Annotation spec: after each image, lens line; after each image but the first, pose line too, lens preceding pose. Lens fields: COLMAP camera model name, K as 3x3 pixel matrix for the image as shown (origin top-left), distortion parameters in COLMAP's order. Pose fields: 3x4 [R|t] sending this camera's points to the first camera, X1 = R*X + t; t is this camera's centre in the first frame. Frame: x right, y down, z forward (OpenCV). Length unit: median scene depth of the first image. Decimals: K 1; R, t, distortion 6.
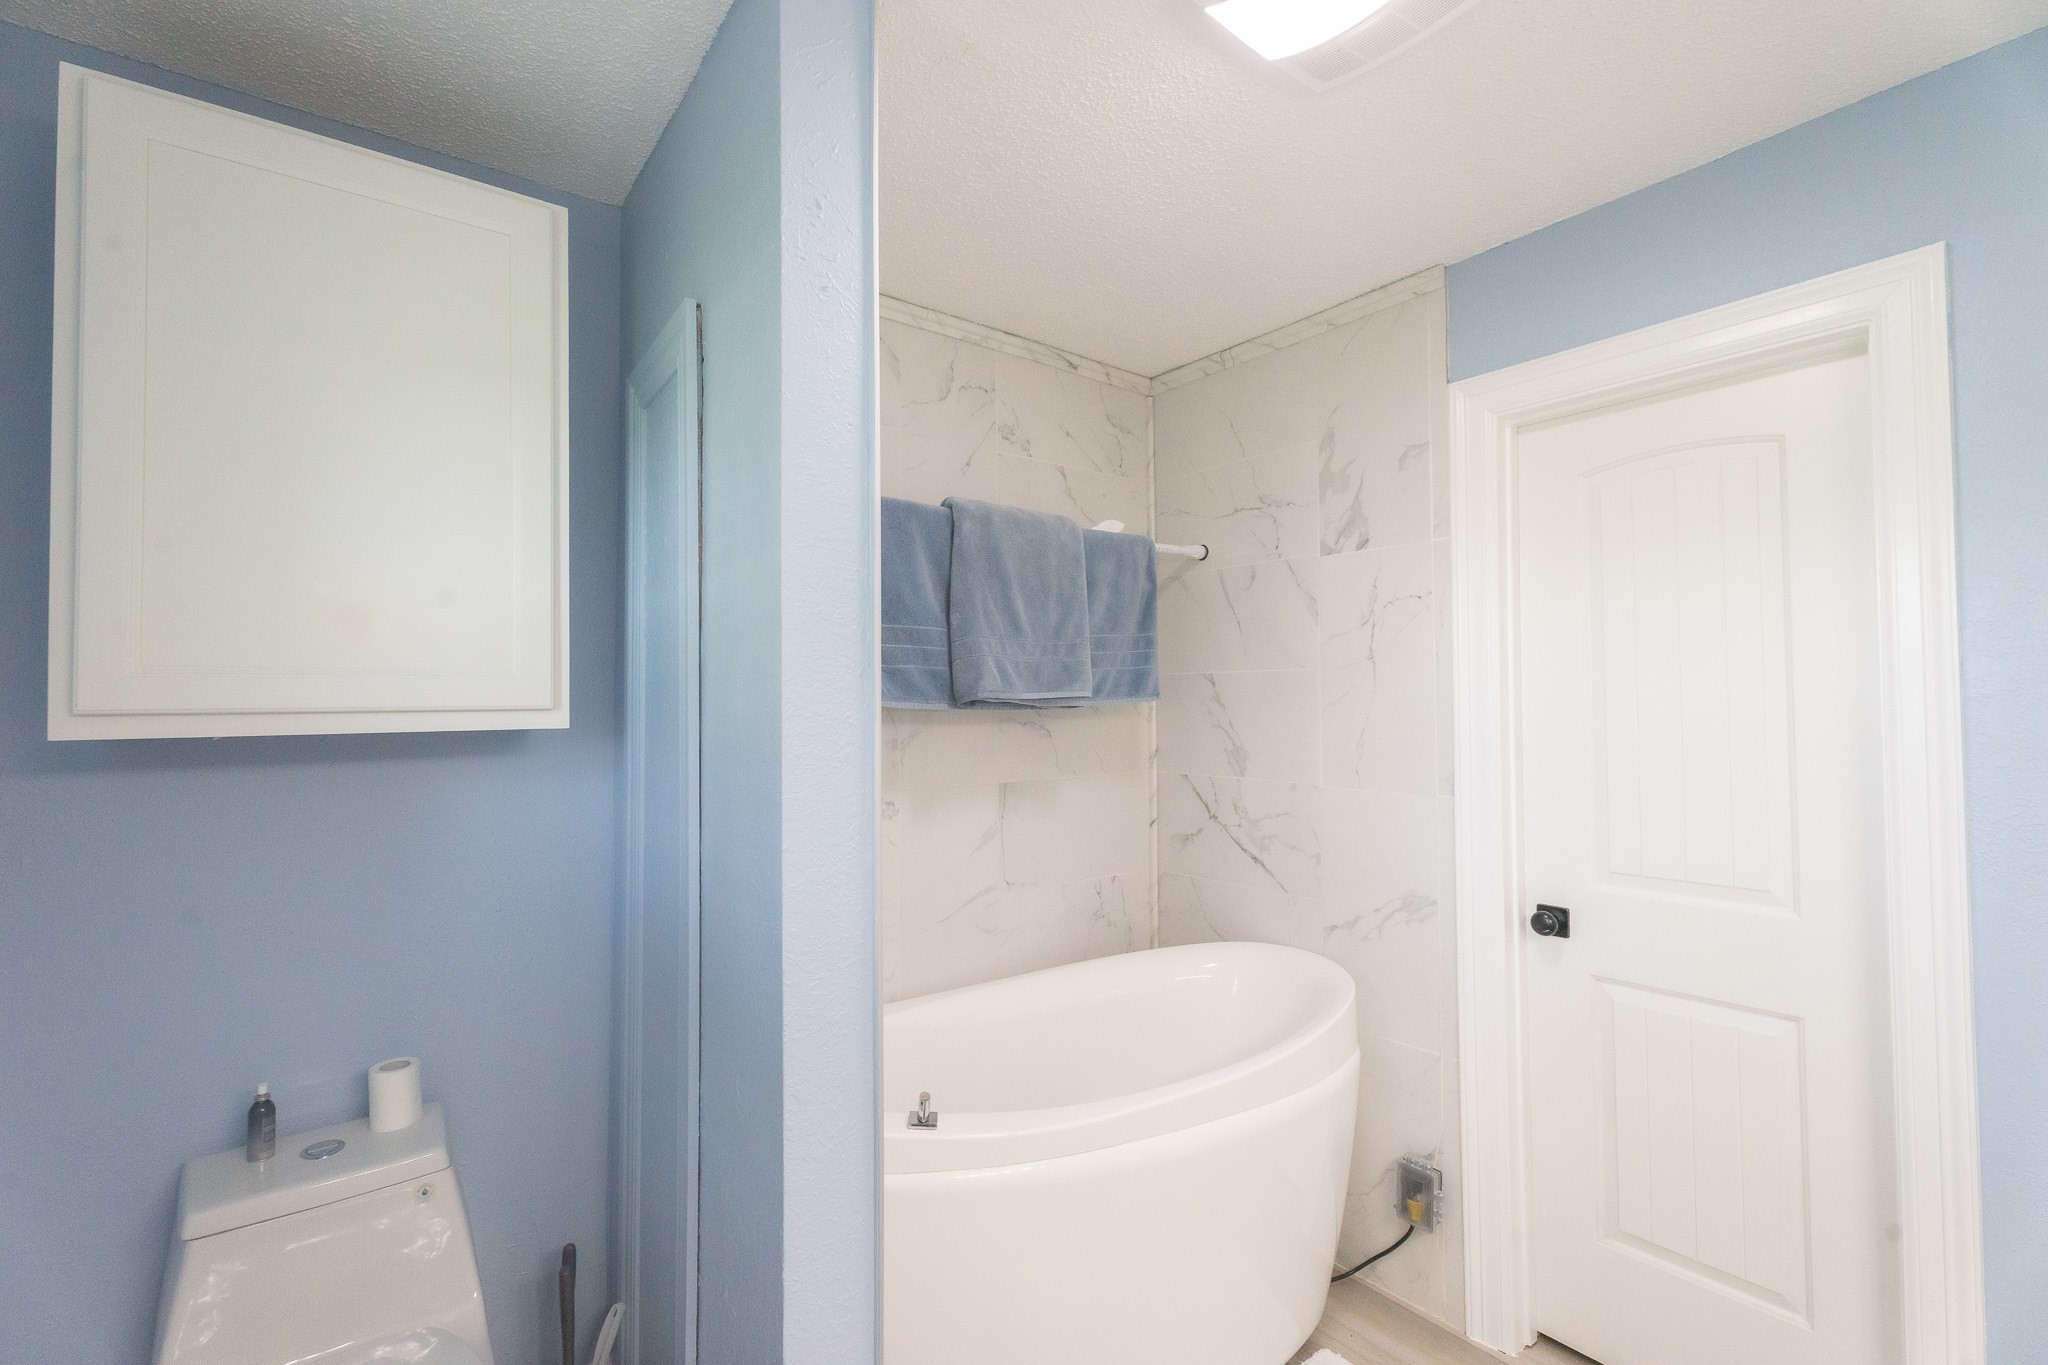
lens RADIAL K [[898.0, 0, 1021.2], [0, 898.0, 687.8], [0, 0, 1]] dist [-0.004087, -0.000183]
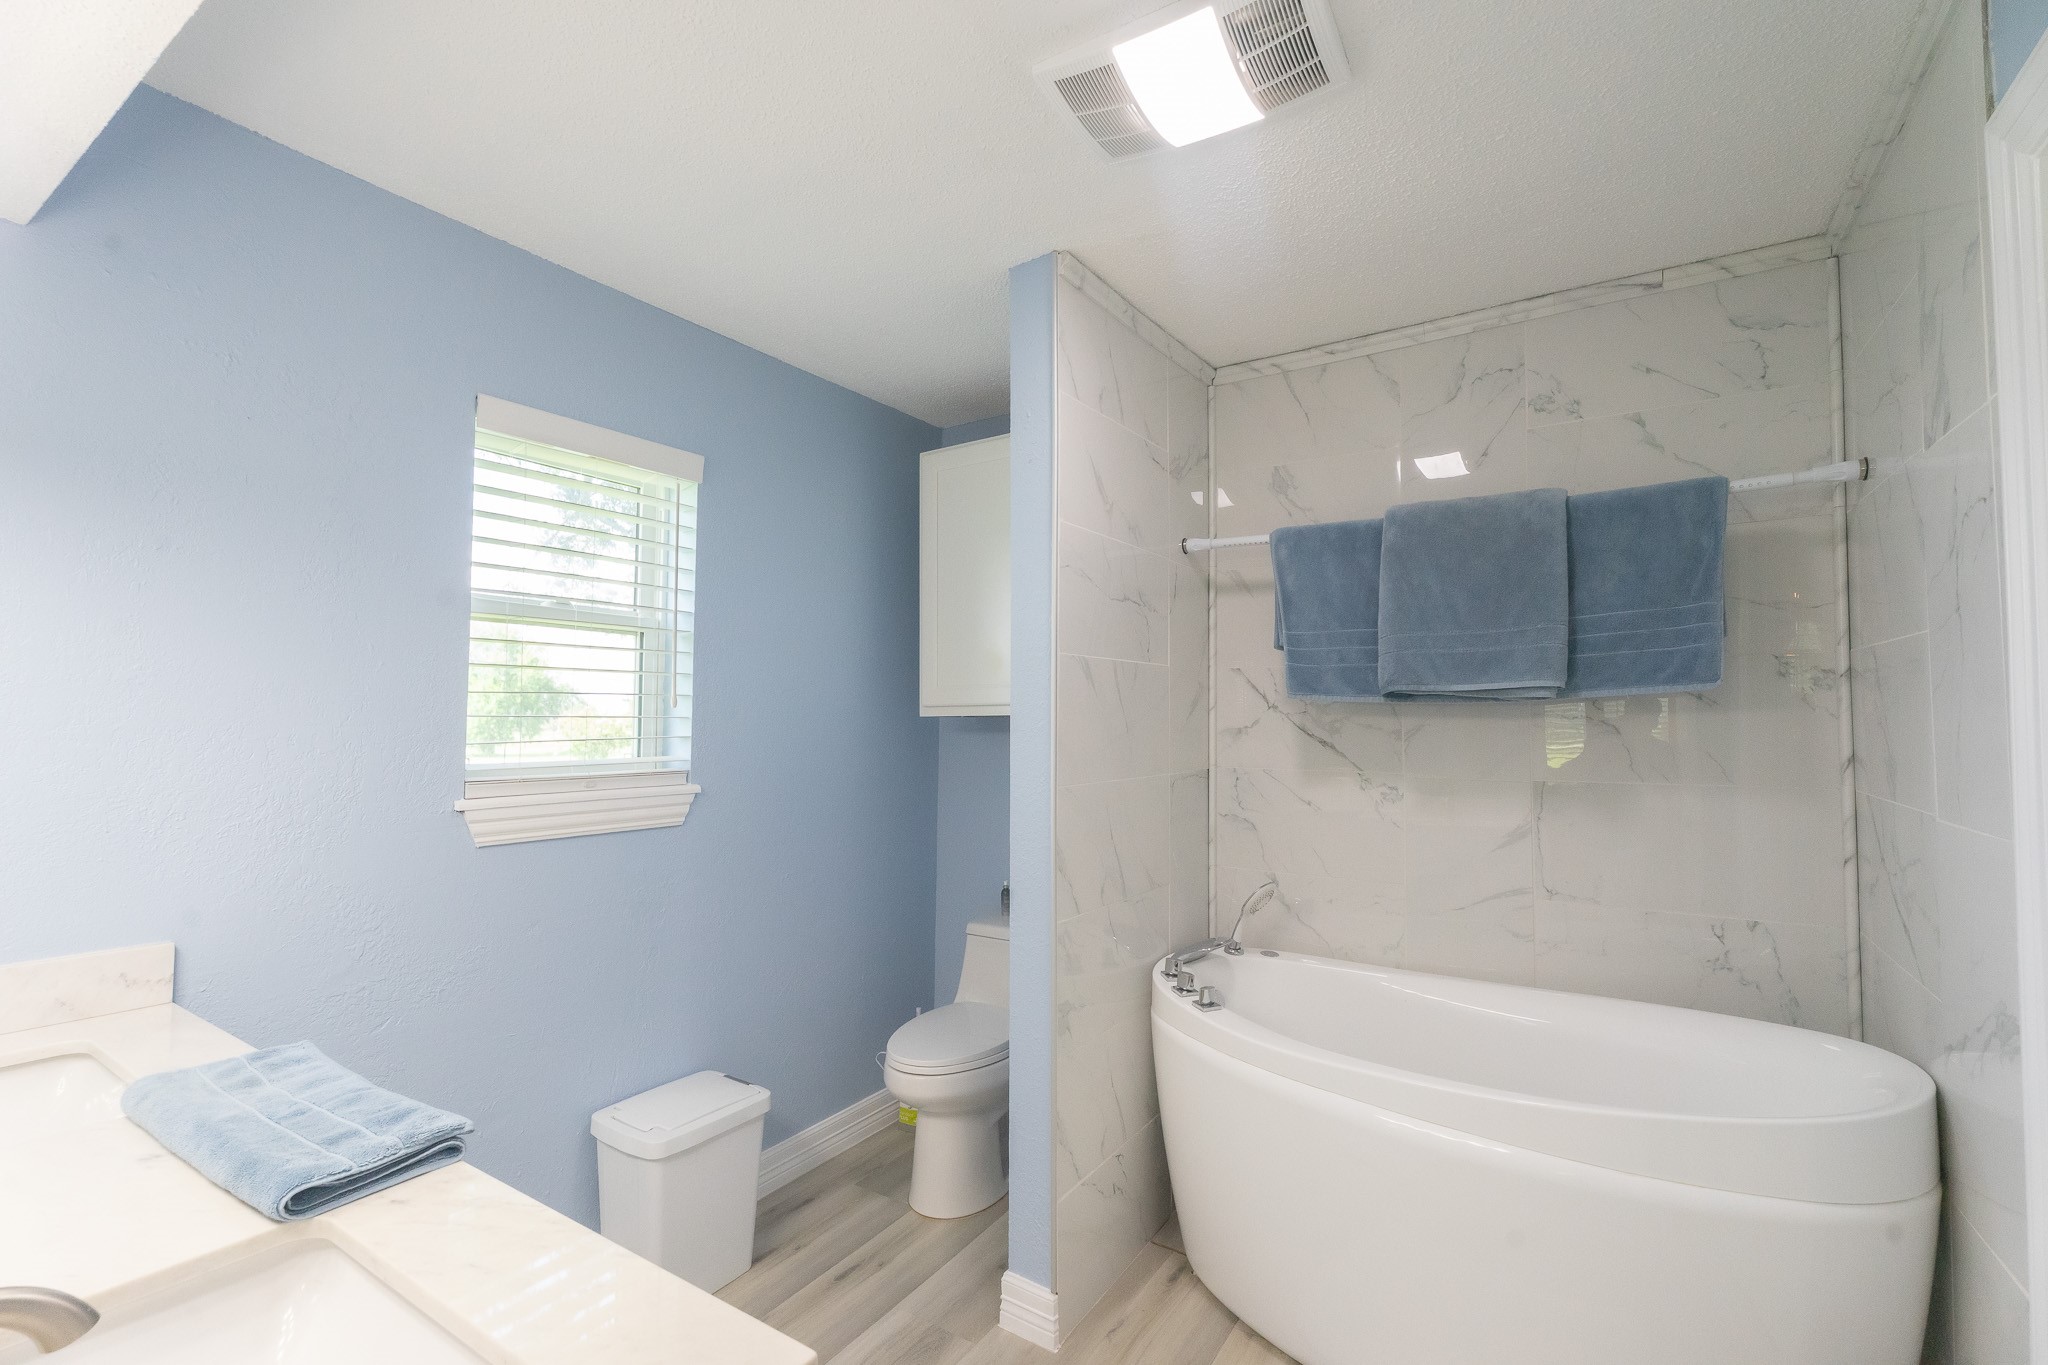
lens RADIAL K [[898.0, 0, 1014.9], [0, 898.0, 685.1], [0, 0, 1]] dist [-0.004087, -0.000183]
pose [[0.330613, -0.030893, -0.943261, 0.689413], [0.020568, 0.999463, -0.025524, 0.019050], [0.943542, -0.010962, 0.331071, 0.184687]]
